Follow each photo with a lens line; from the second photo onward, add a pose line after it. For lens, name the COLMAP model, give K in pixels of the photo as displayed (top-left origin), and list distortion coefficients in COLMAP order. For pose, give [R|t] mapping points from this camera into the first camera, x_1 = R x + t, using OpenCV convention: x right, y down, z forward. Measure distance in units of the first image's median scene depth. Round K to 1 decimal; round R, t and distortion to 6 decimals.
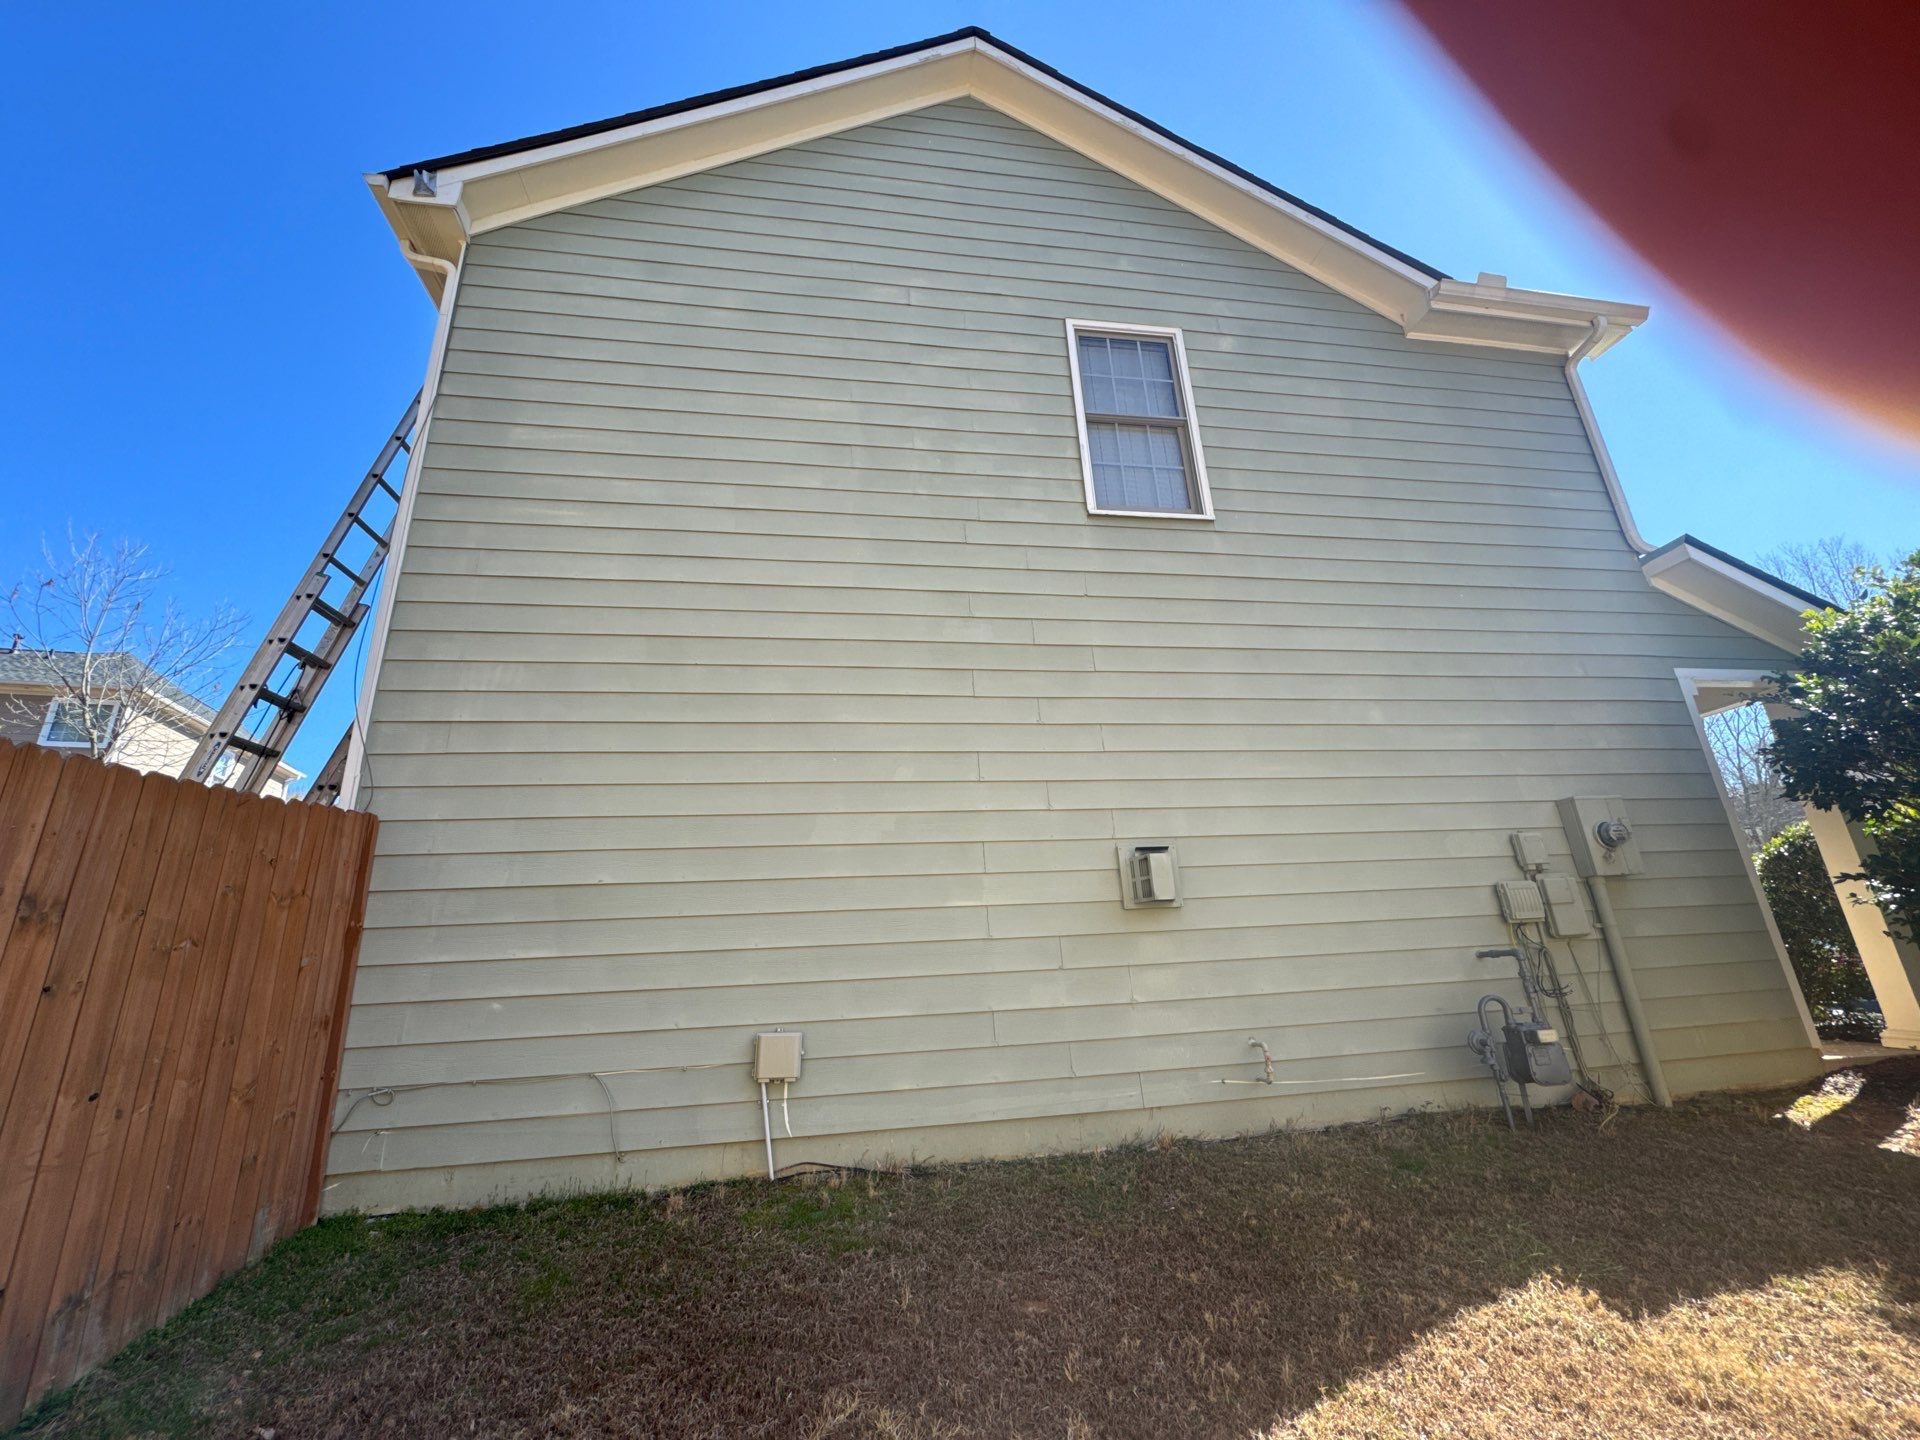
lens RADIAL K [[764.1, 0, 960.0], [0, 764.1, 720.0], [0, 0, 1]] dist [0.001686, 0.000180]
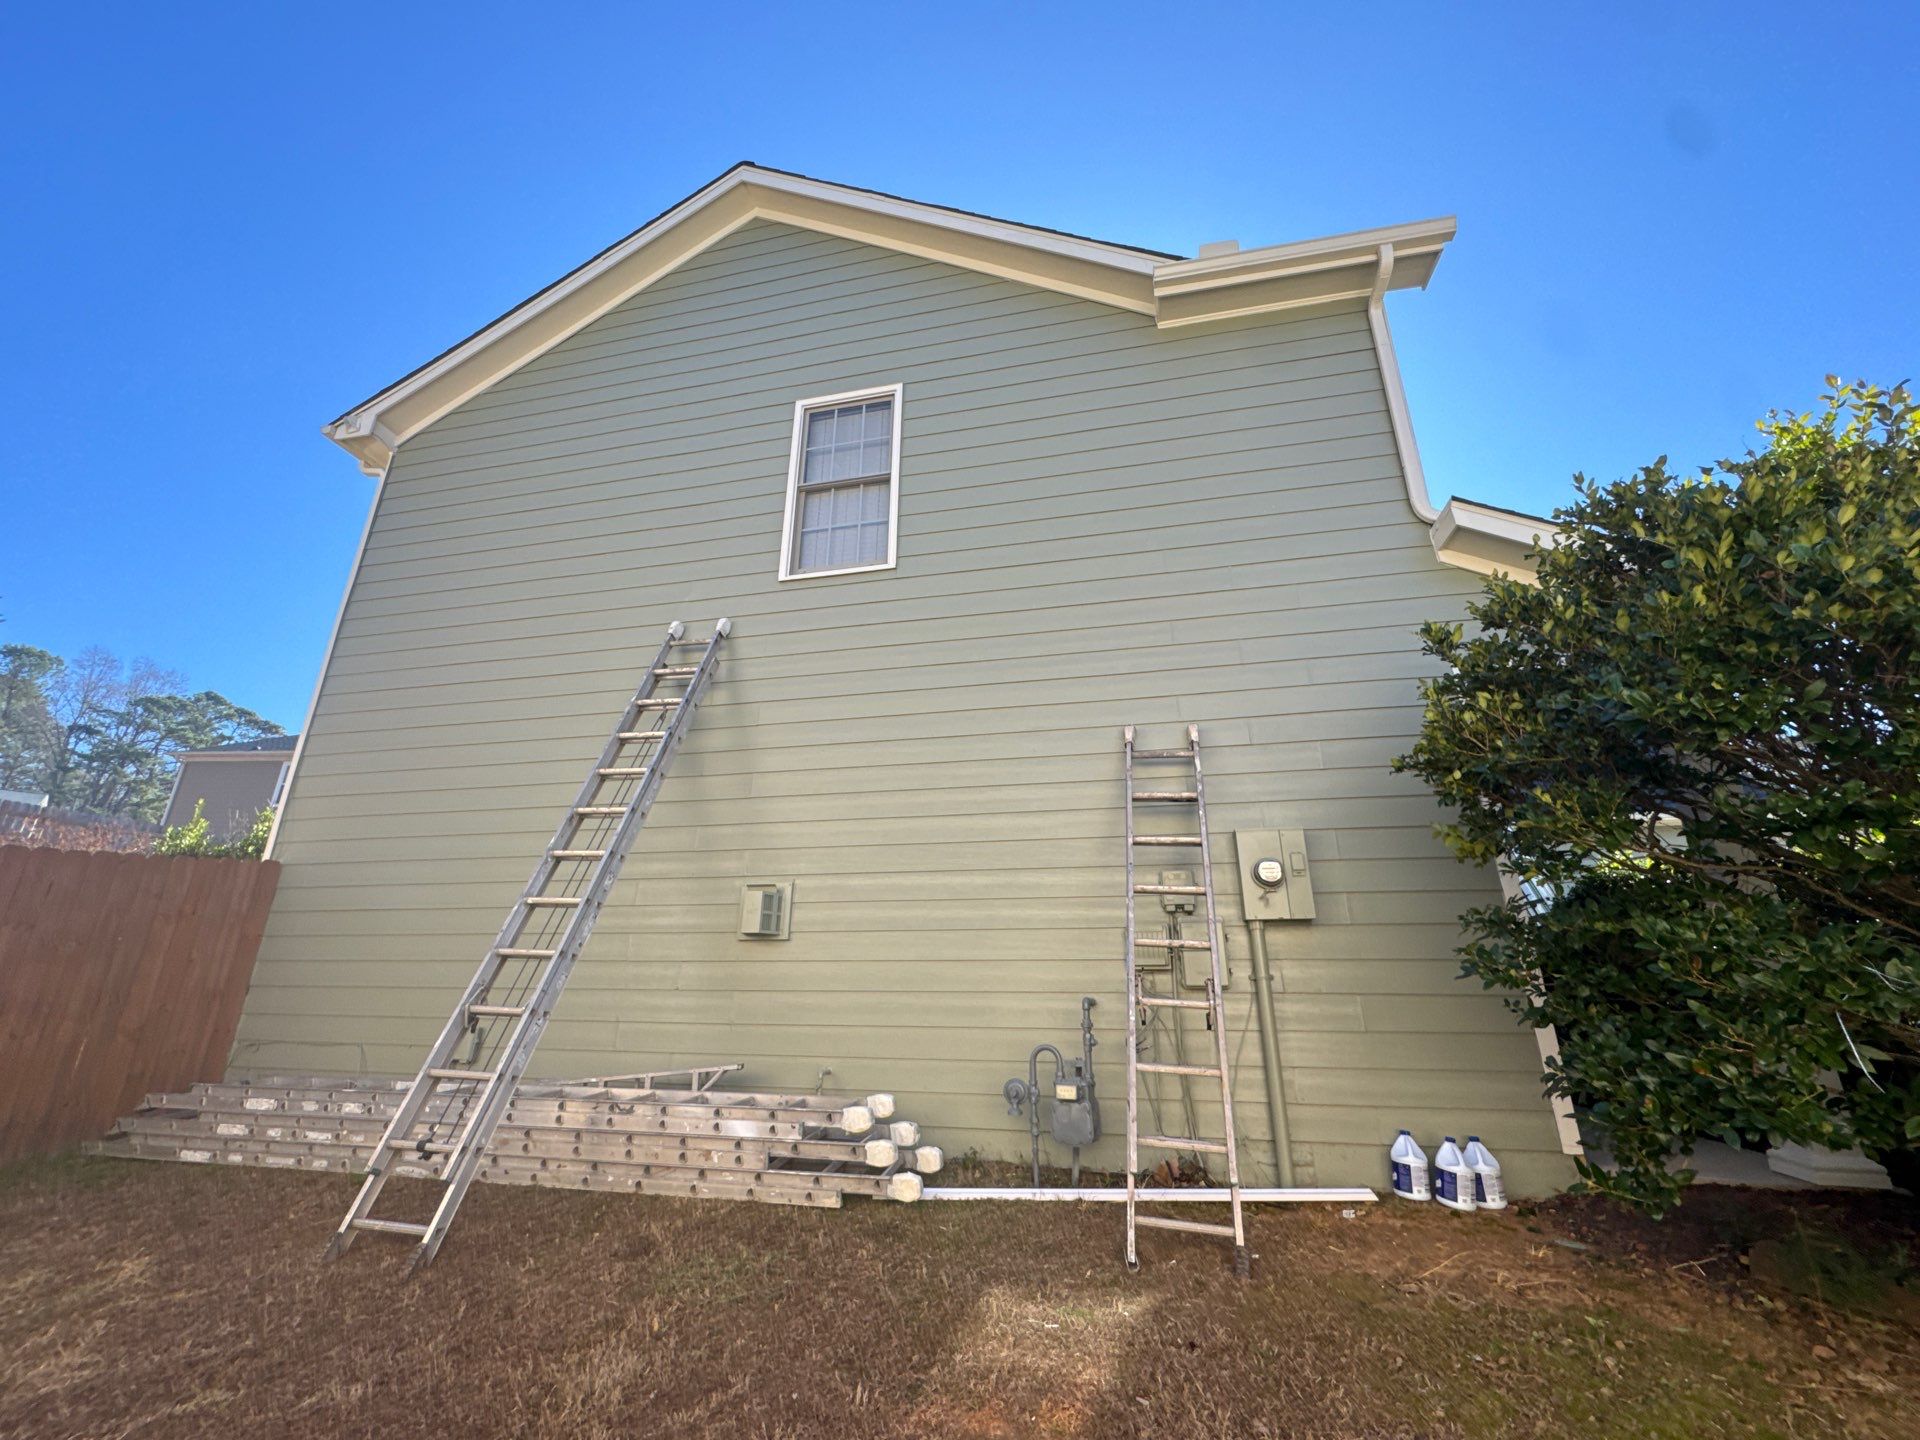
lens RADIAL K [[764.1, 0, 960.0], [0, 764.1, 720.0], [0, 0, 1]] dist [0.001686, 0.000180]
pose [[0.928012, -0.069136, -0.366080, 0.735123], [0.063557, 0.997605, -0.027285, -0.017809], [0.367089, 0.002054, 0.930183, 0.056267]]
